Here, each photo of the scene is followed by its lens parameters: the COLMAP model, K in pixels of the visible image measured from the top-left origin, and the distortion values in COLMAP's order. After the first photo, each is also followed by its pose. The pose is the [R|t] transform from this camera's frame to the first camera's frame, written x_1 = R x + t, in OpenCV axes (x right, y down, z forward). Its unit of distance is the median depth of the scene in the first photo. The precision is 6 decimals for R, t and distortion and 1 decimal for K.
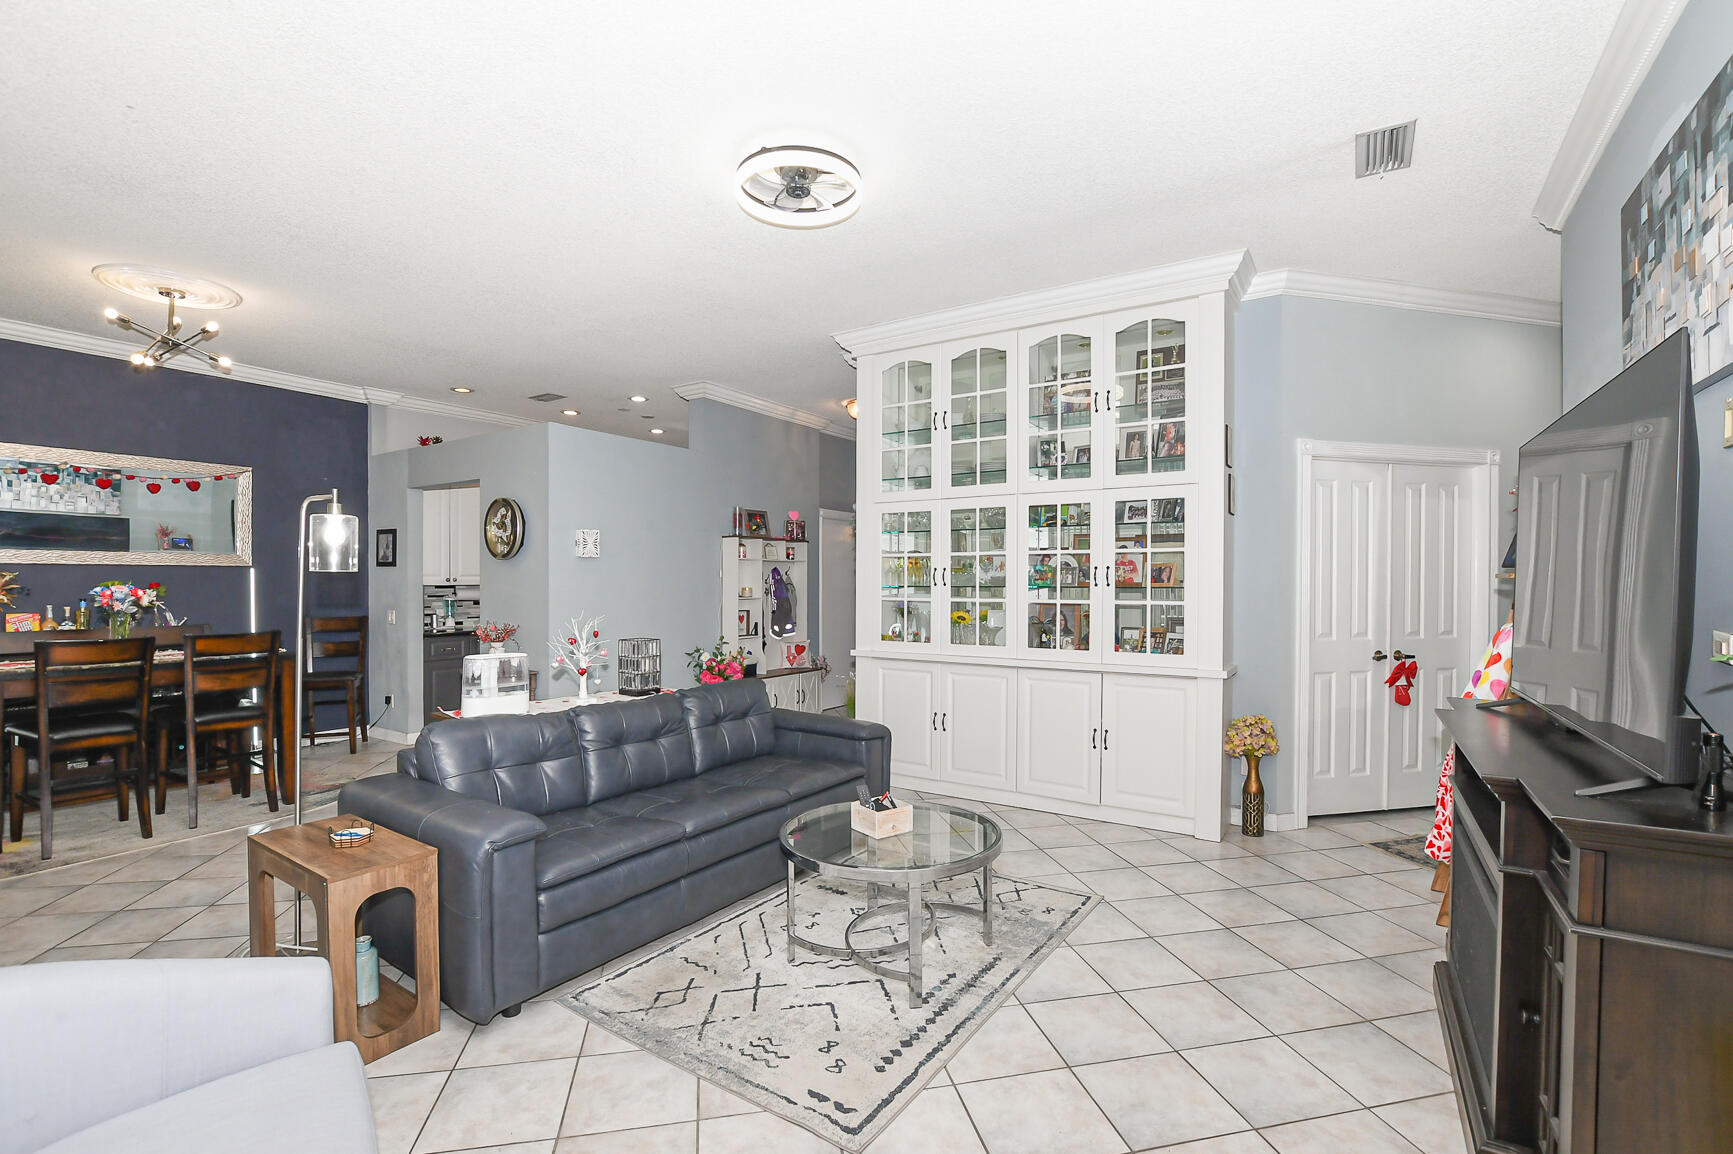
lens RADIAL K [[772.3, 0, 869.3], [0, 772.3, 580.9], [0, 0, 1]] dist [-0.026369, 0.000364]
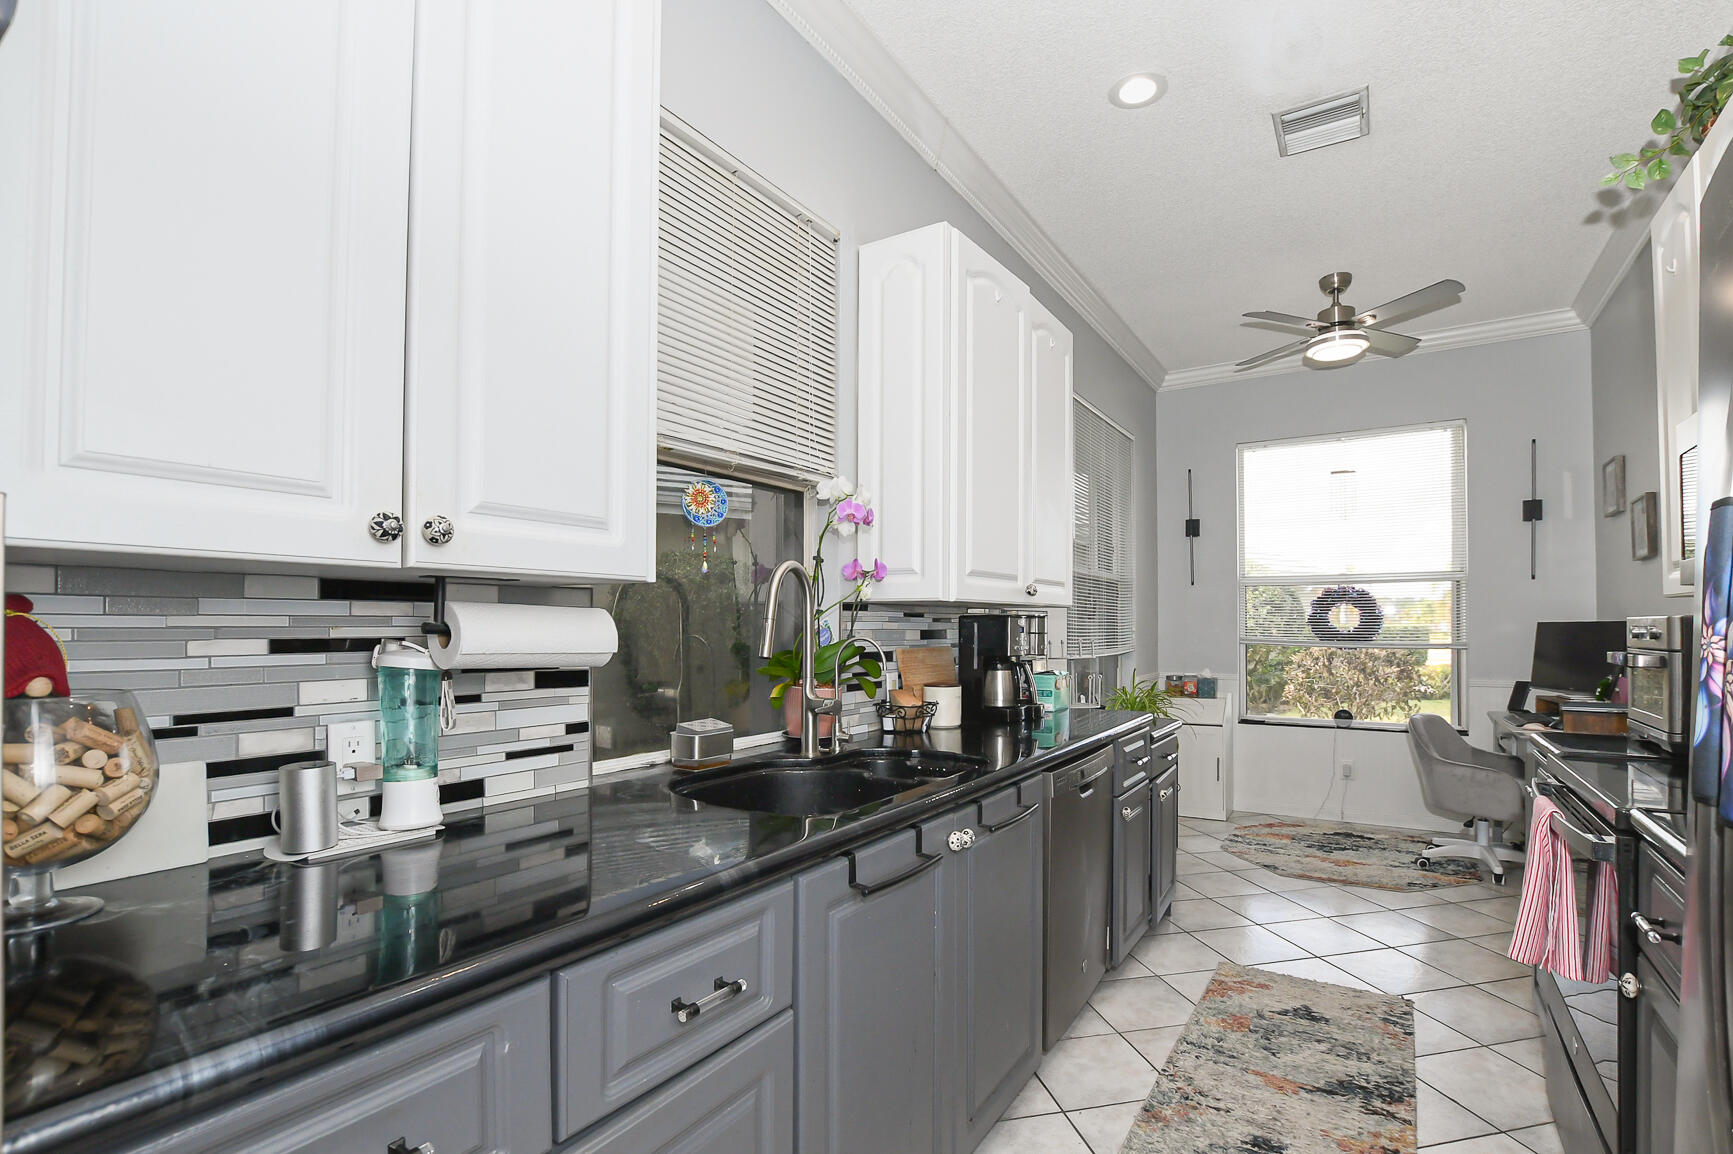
lens RADIAL K [[785.0, 0, 866.9], [0, 785.0, 605.0], [0, 0, 1]] dist [-0.034128, 0.004022]
pose [[0.999905, 0.004800, -0.012932, -0.536831], [-0.005077, 0.999756, -0.021507, 0.017147], [0.012826, 0.021571, 0.999685, 1.002561]]
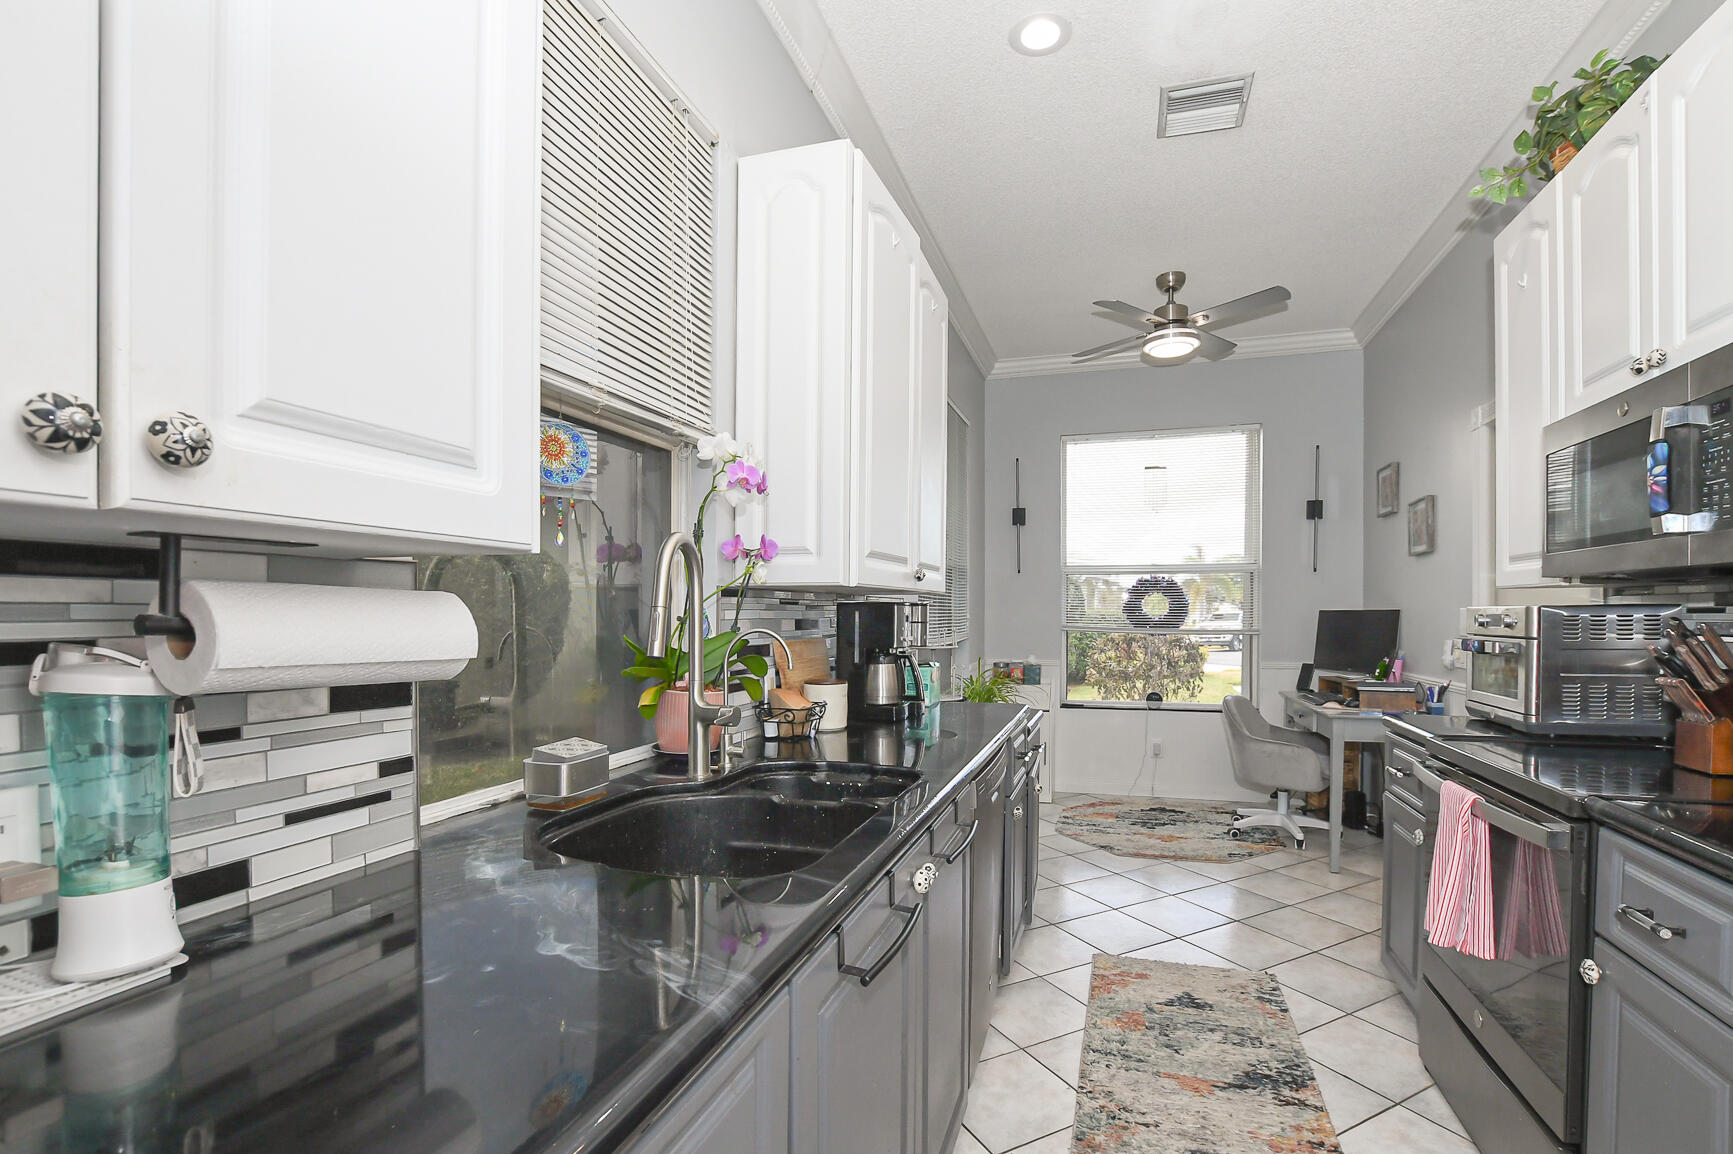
lens RADIAL K [[785.0, 0, 869.6], [0, 785.0, 616.2], [0, 0, 1]] dist [-0.034128, 0.004022]
pose [[0.965993, 0.003437, 0.258547, -0.578332], [-0.005851, 0.999946, 0.008568, 0.016574], [-0.258504, -0.009790, 0.965961, 1.064538]]
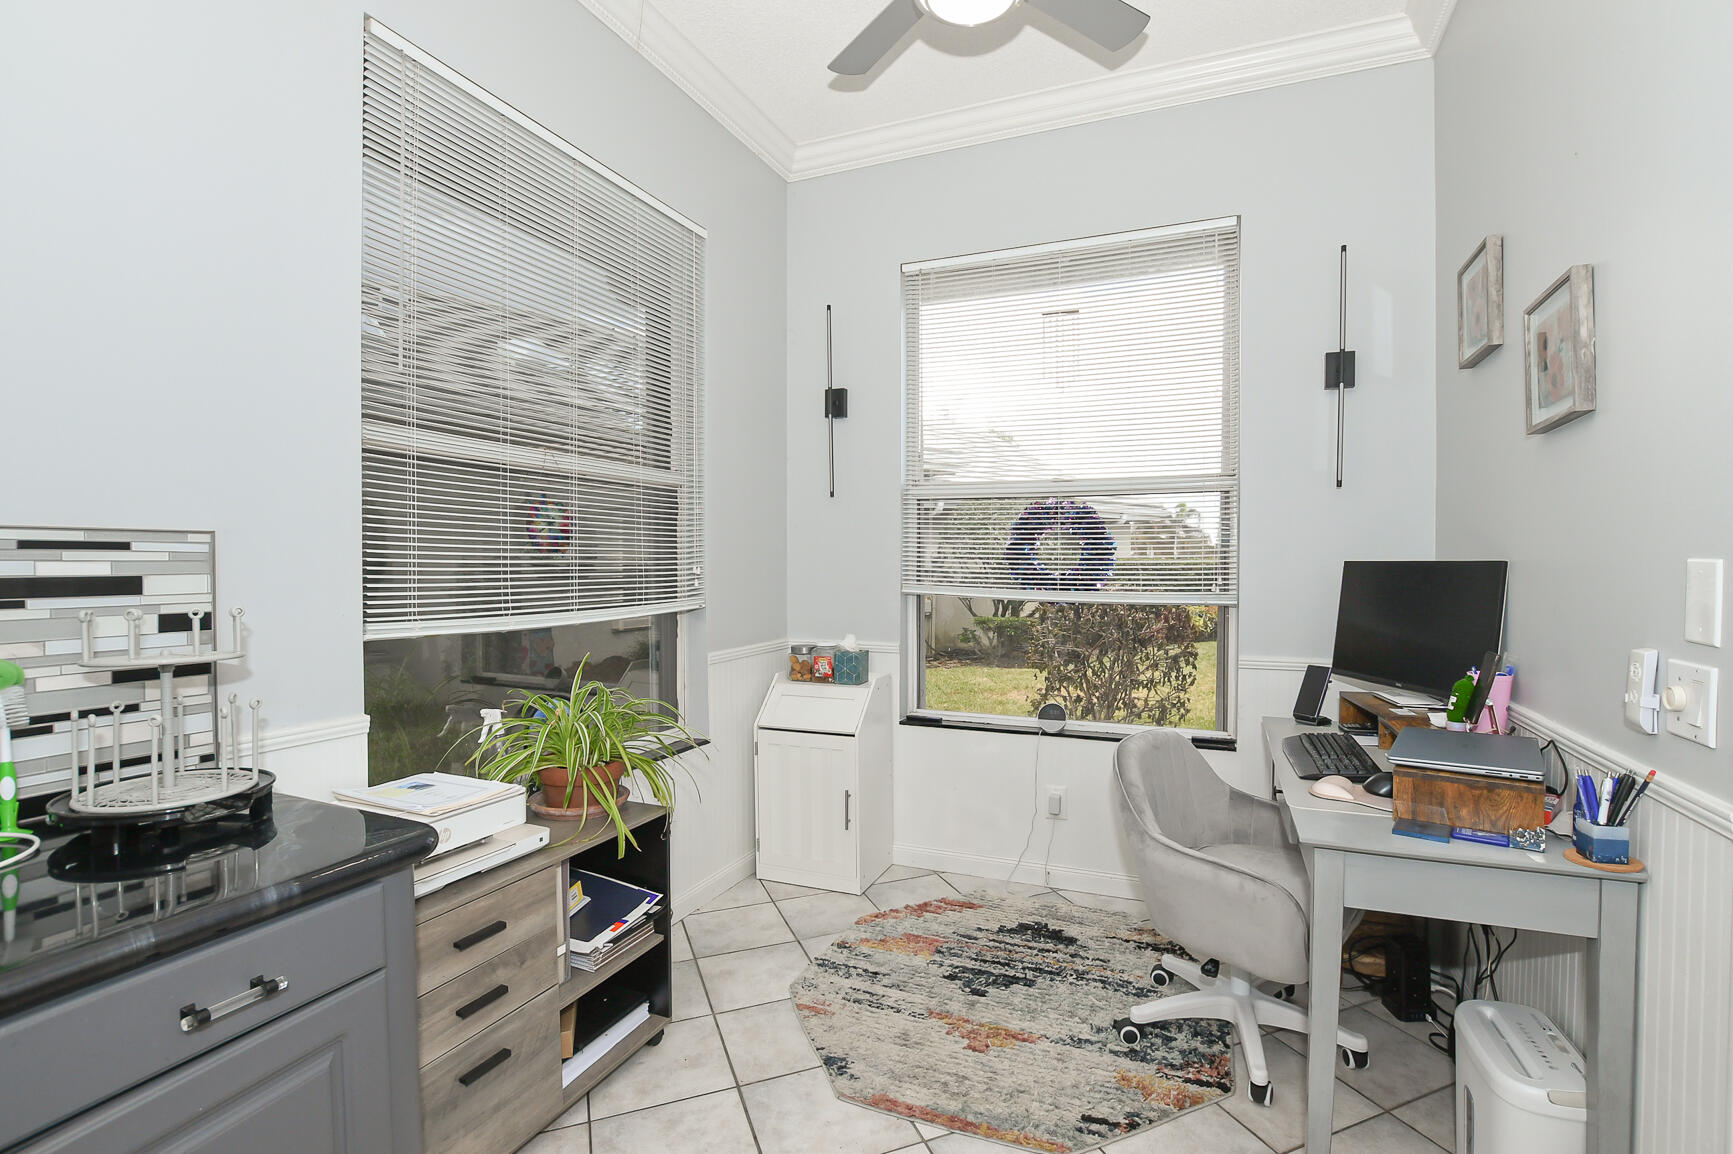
lens RADIAL K [[785.0, 0, 888.2], [0, 785.0, 560.5], [0, 0, 1]] dist [-0.034128, 0.004022]
pose [[0.985374, 0.005205, 0.170327, -0.242307], [-0.006462, 0.999956, 0.006826, 0.013439], [-0.170284, -0.007826, 0.985364, 1.345168]]
